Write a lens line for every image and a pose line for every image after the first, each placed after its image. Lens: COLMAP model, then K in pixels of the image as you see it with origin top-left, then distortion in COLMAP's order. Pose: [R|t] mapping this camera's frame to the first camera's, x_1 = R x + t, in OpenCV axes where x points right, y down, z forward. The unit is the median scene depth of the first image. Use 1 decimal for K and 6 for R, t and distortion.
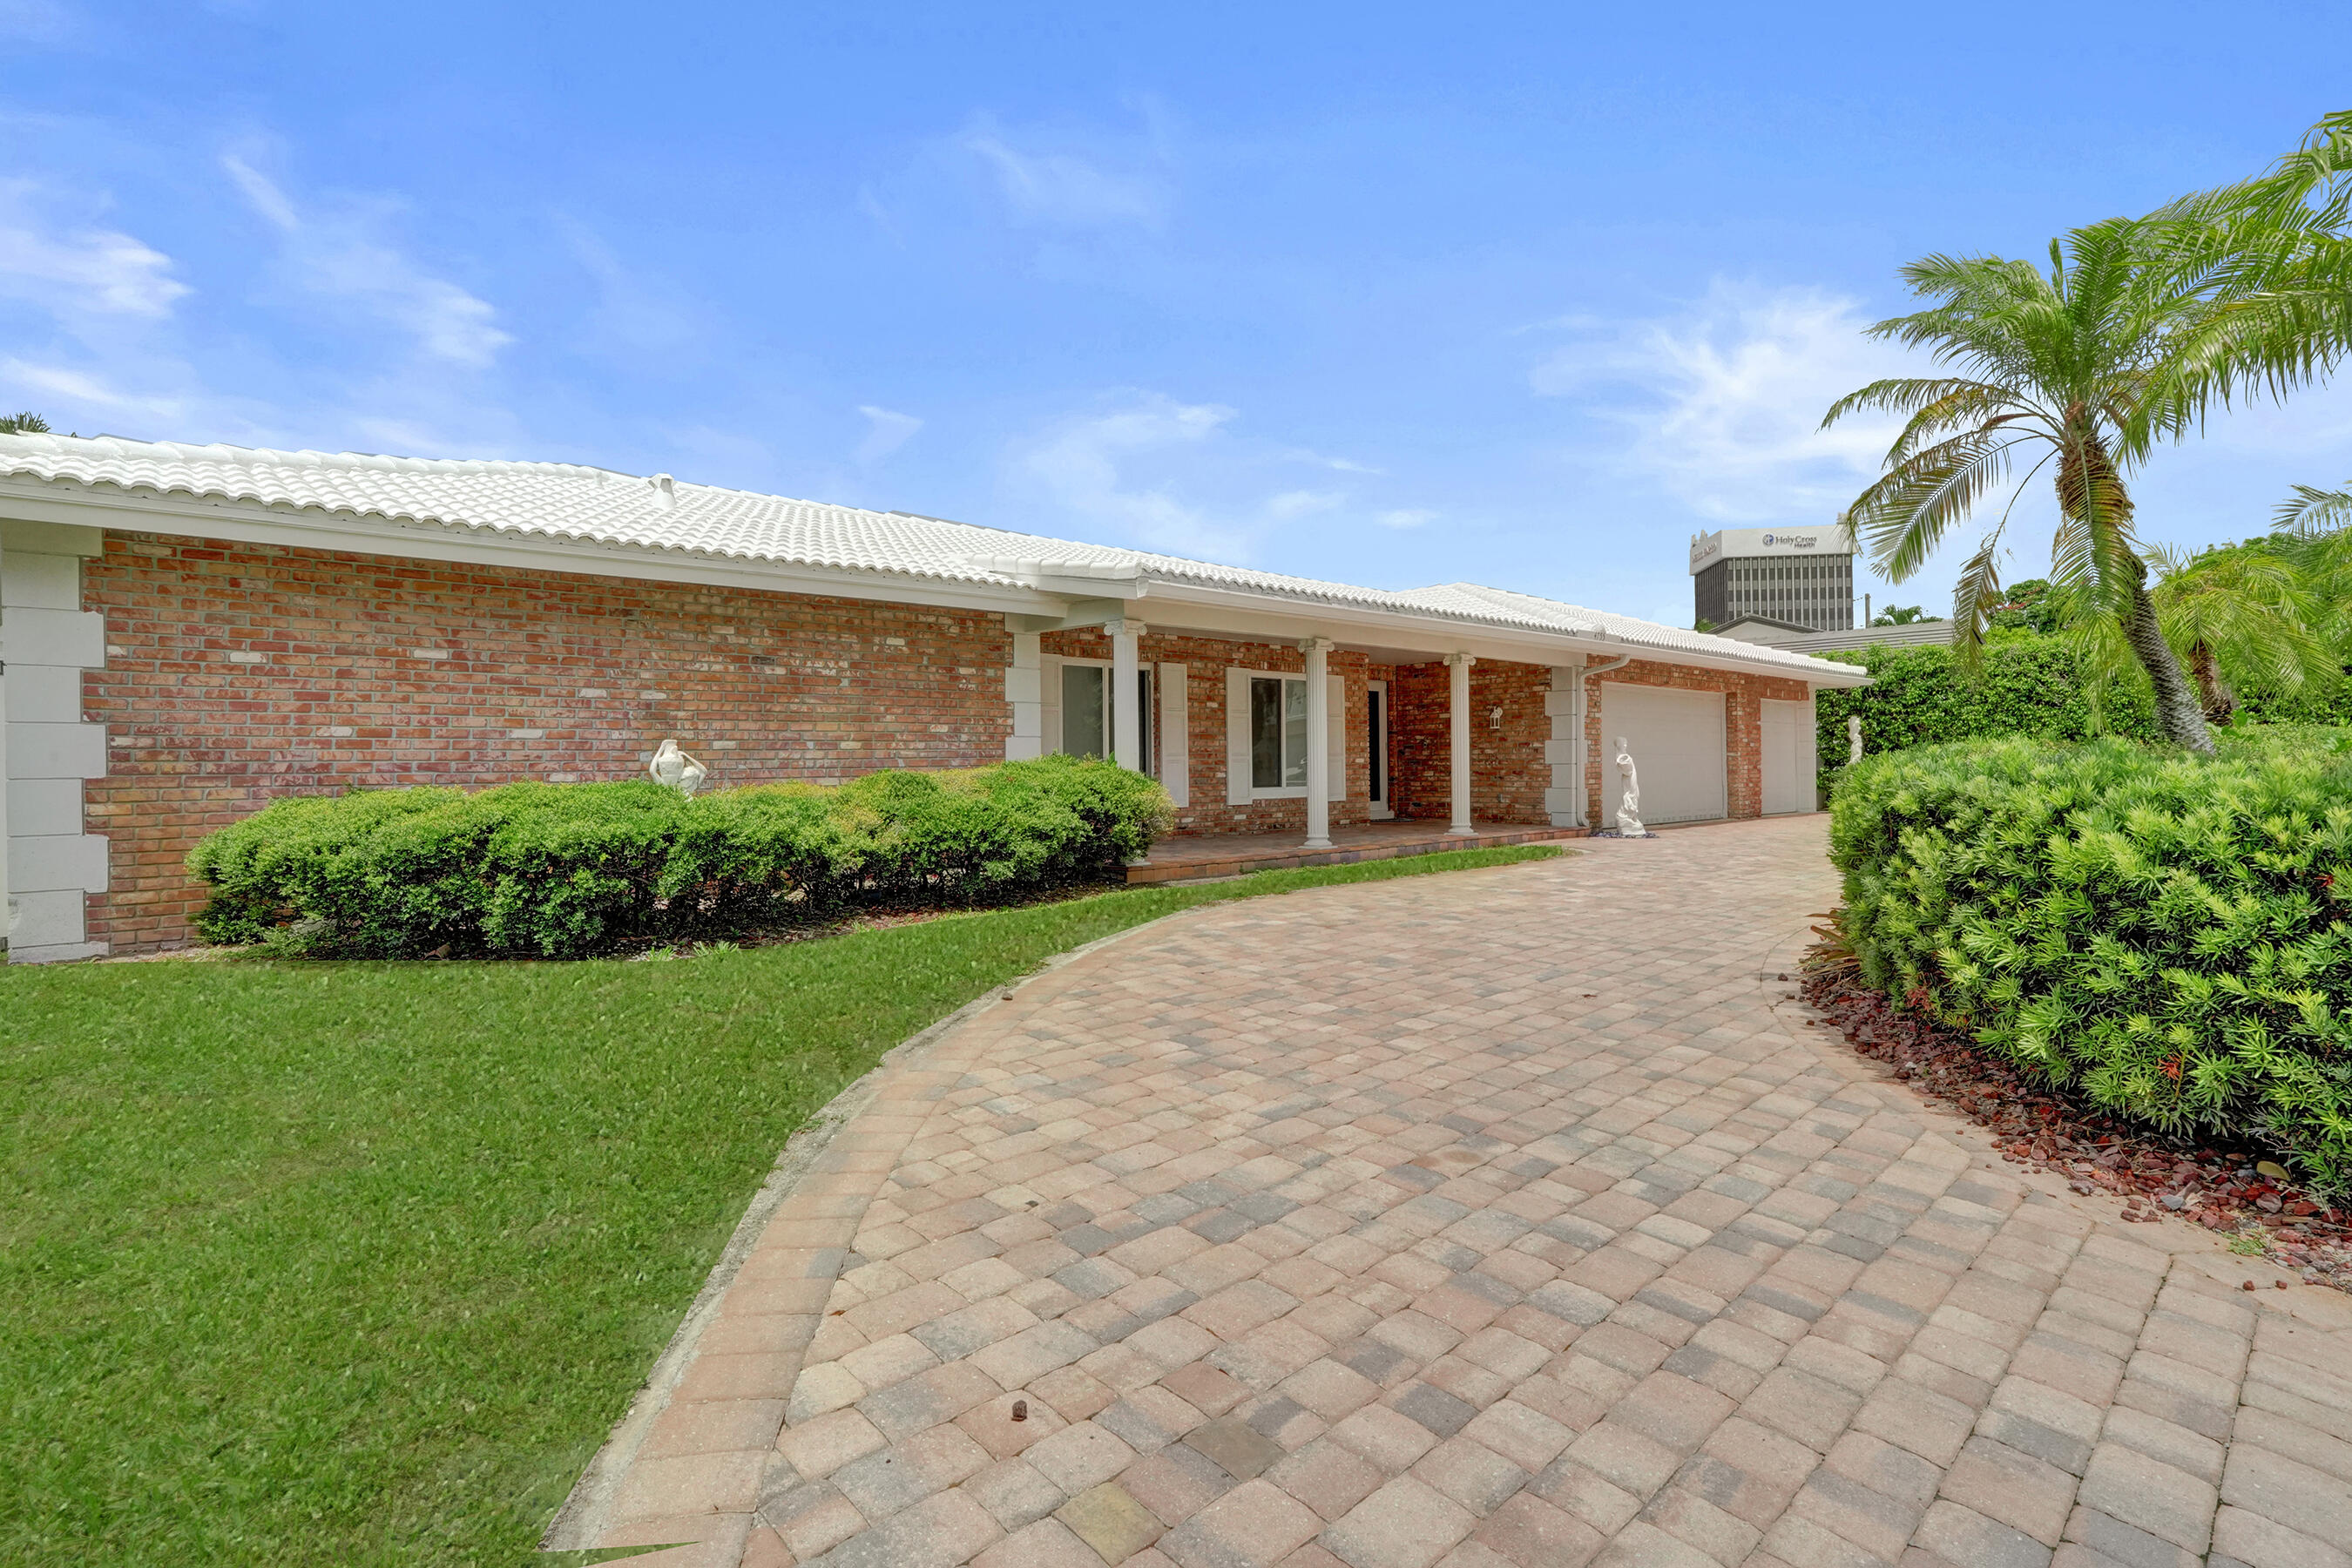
lens RADIAL K [[1092.1, 0, 1170.7], [0, 1092.1, 786.8], [0, 0, 1]] dist [-0.069656, 0.029816]
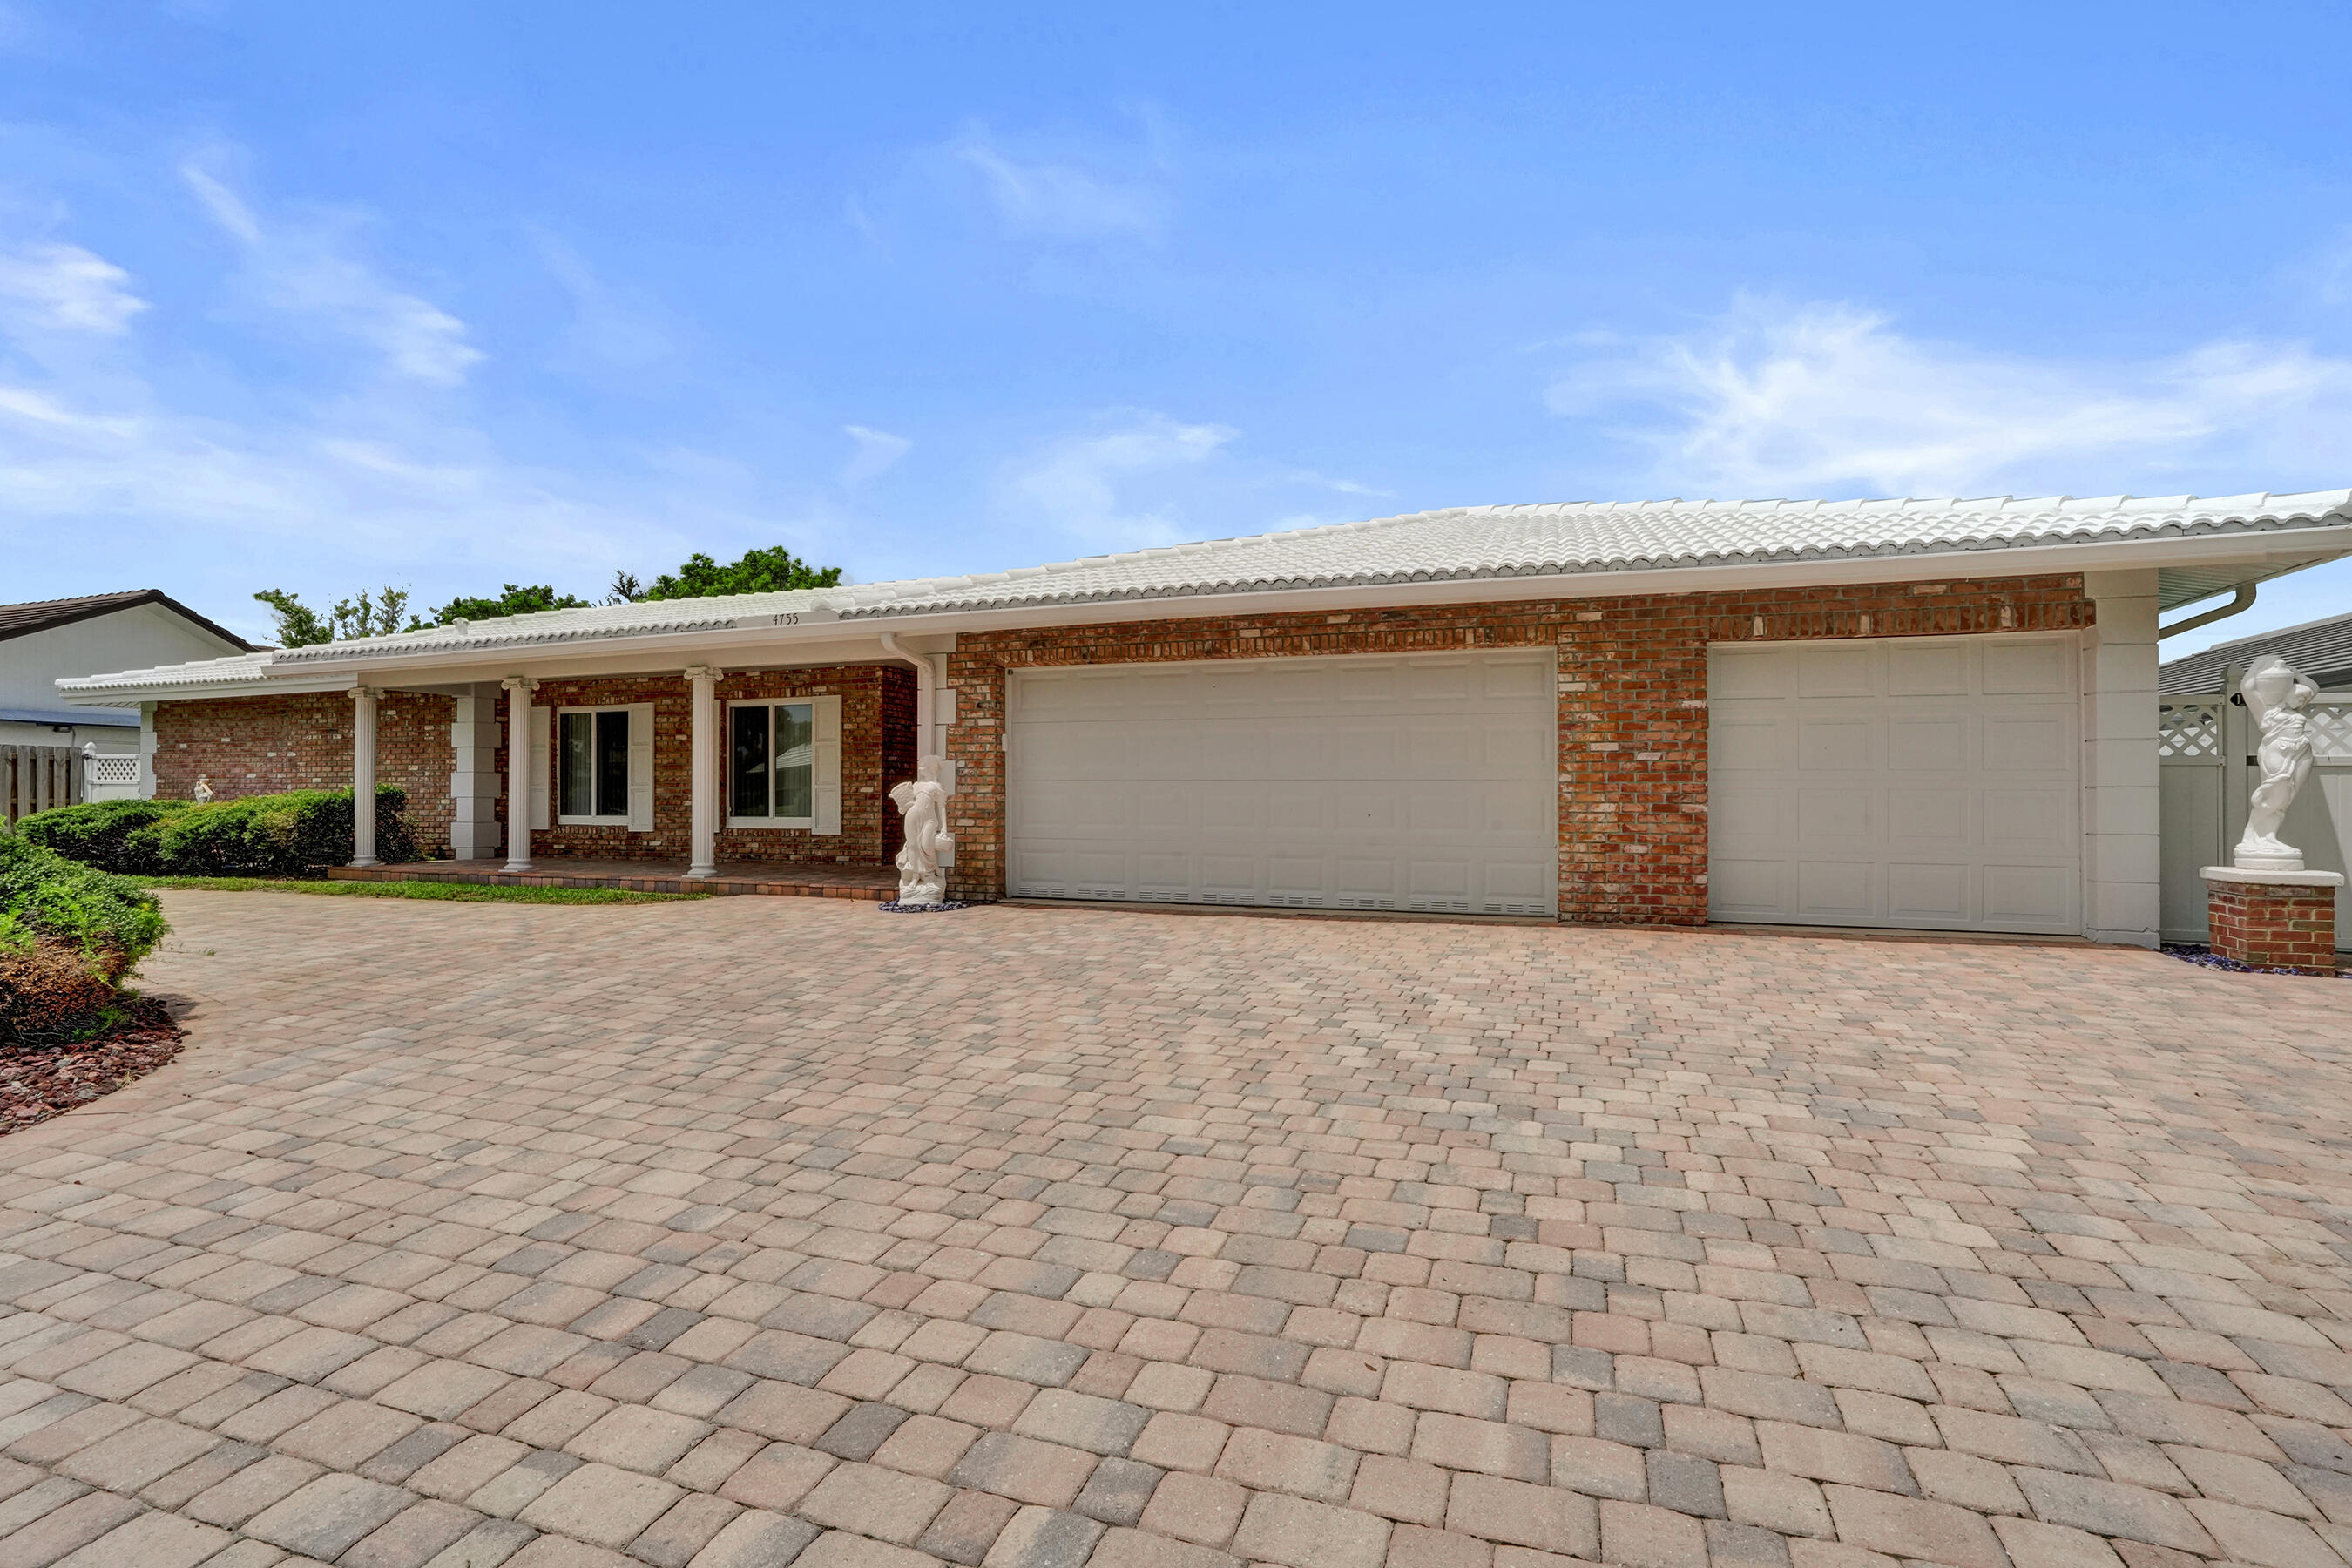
lens RADIAL K [[1092.1, 0, 1170.7], [0, 1092.1, 786.8], [0, 0, 1]] dist [-0.069656, 0.029816]
pose [[0.498773, 0.003150, -0.866727, 1.198500], [-0.020447, 0.999758, -0.008133, -0.028308], [0.866491, 0.021778, 0.498717, 0.897950]]
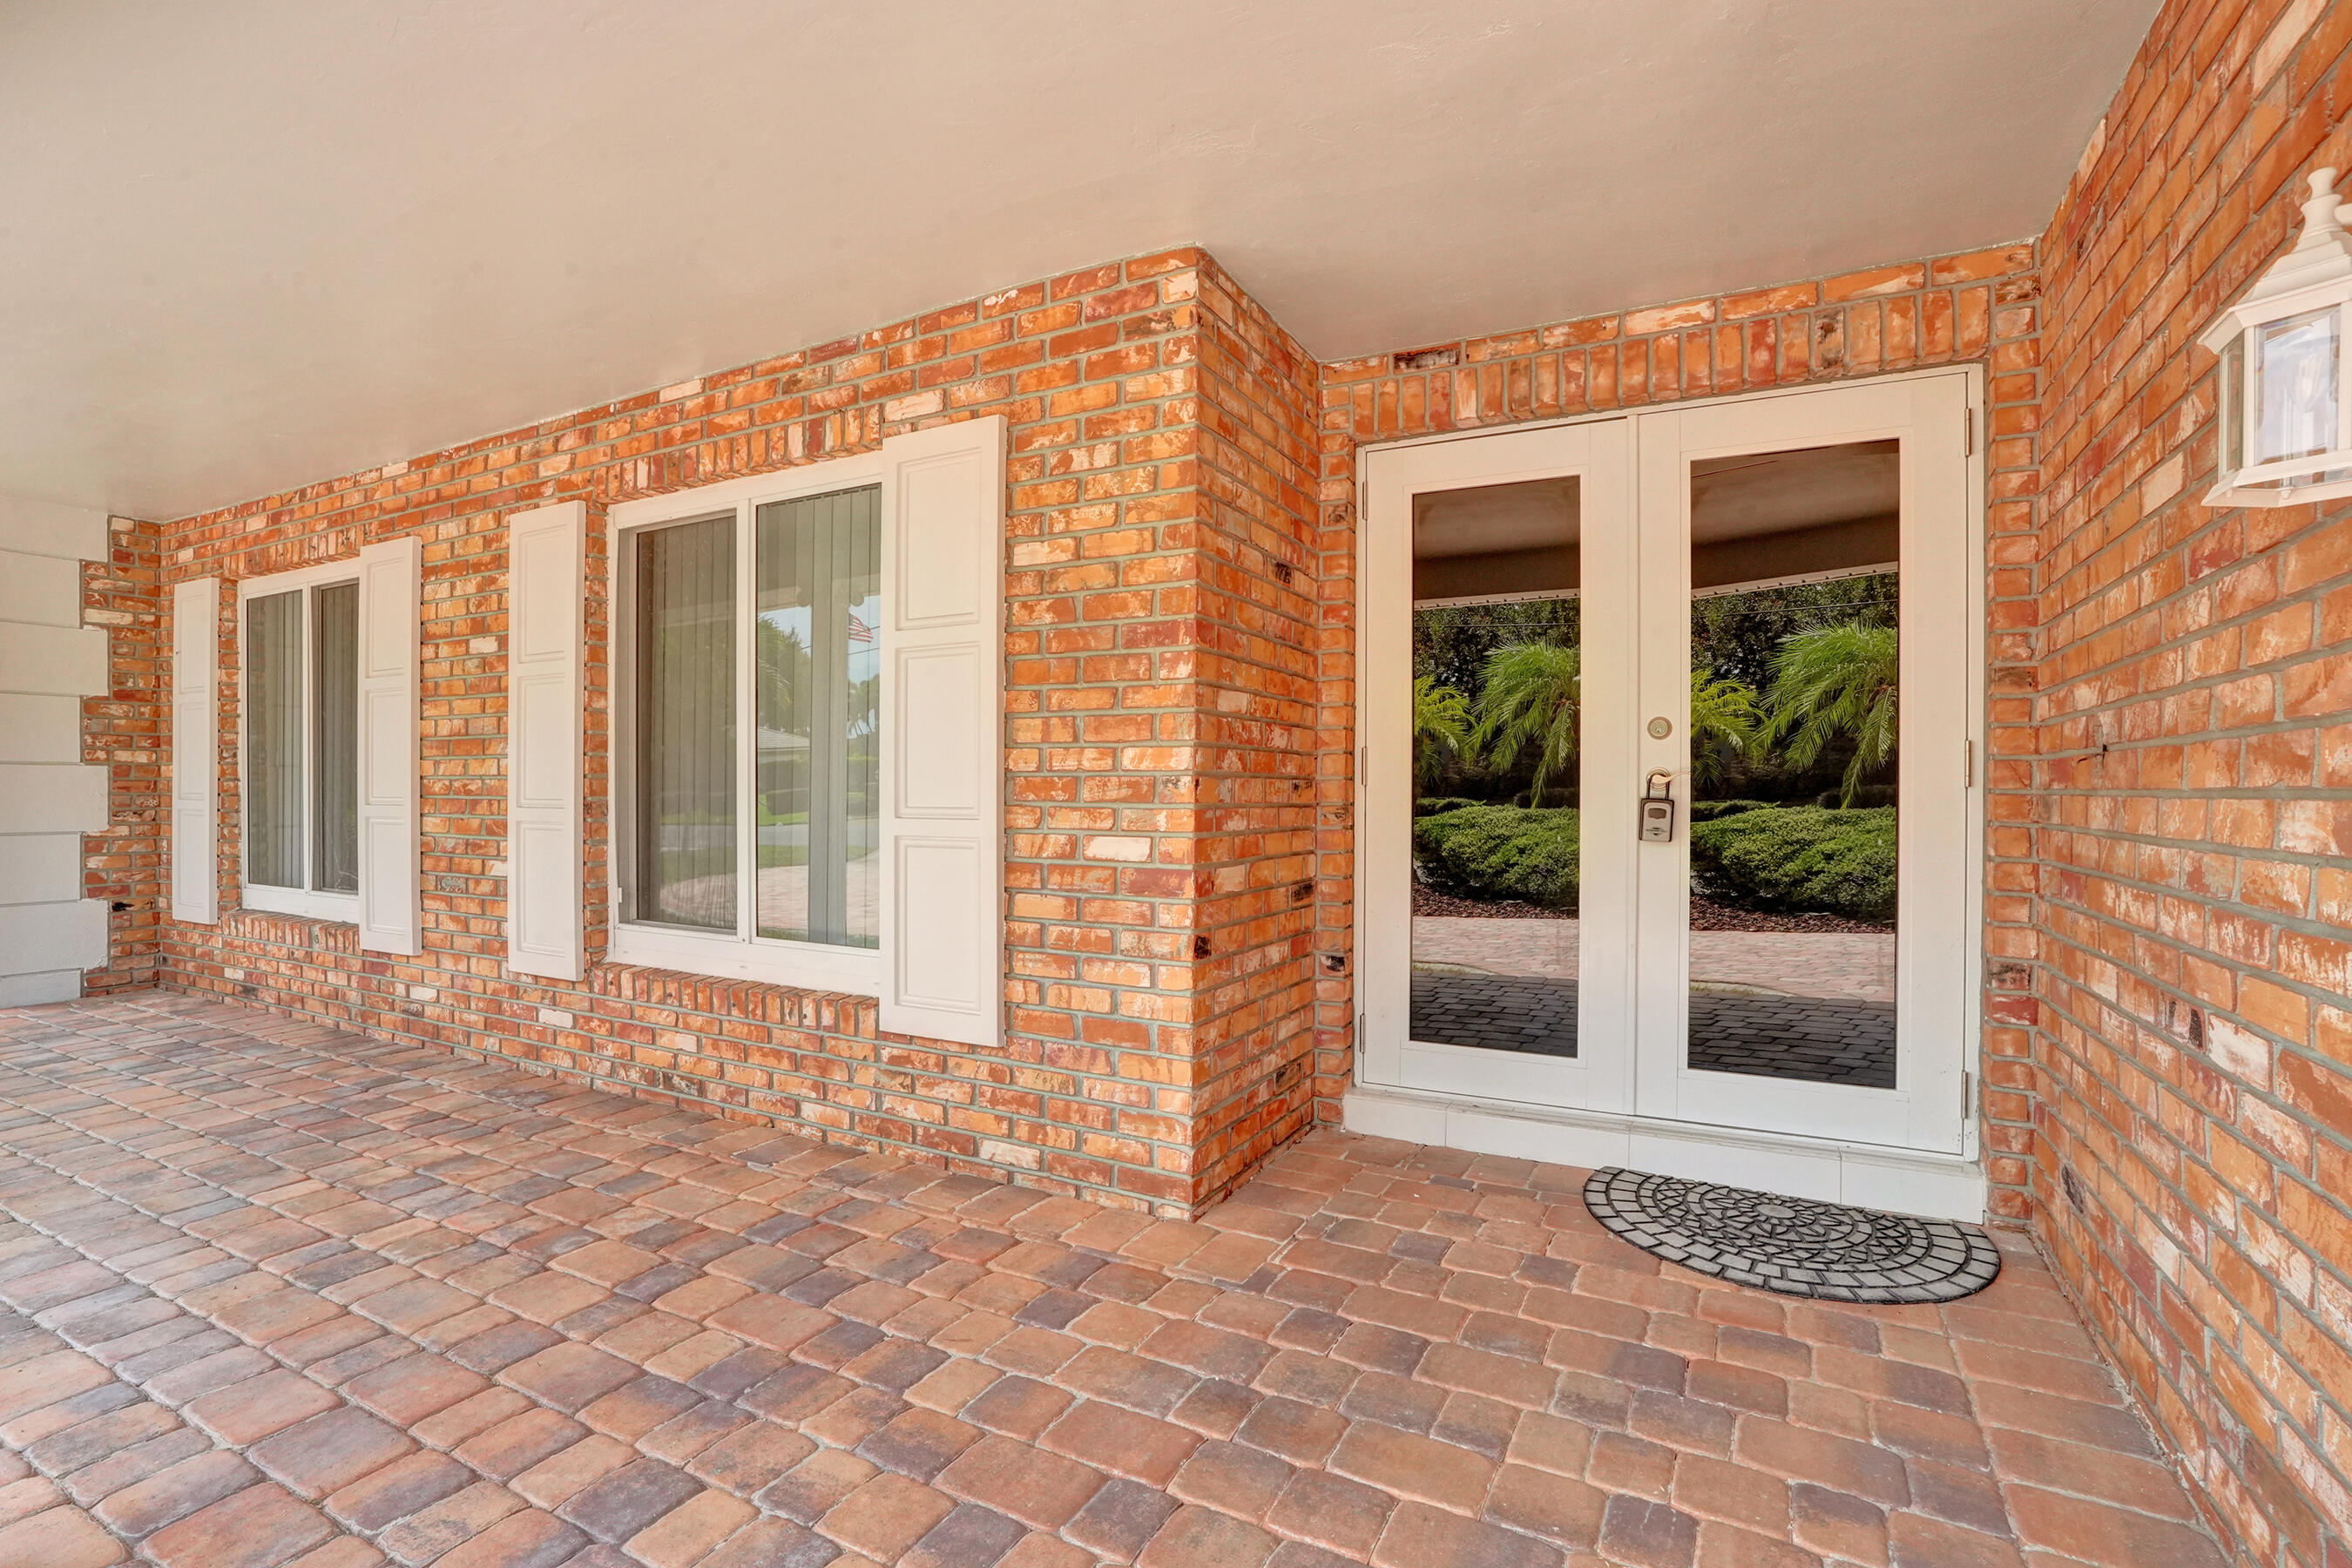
lens RADIAL K [[1092.1, 0, 1170.7], [0, 1092.1, 786.8], [0, 0, 1]] dist [-0.069656, 0.029816]
pose [[0.354899, 0.013766, -0.934803, 0.401397], [-0.023670, 0.999703, 0.005735, -0.041123], [0.934605, 0.020092, 0.355119, 1.086606]]
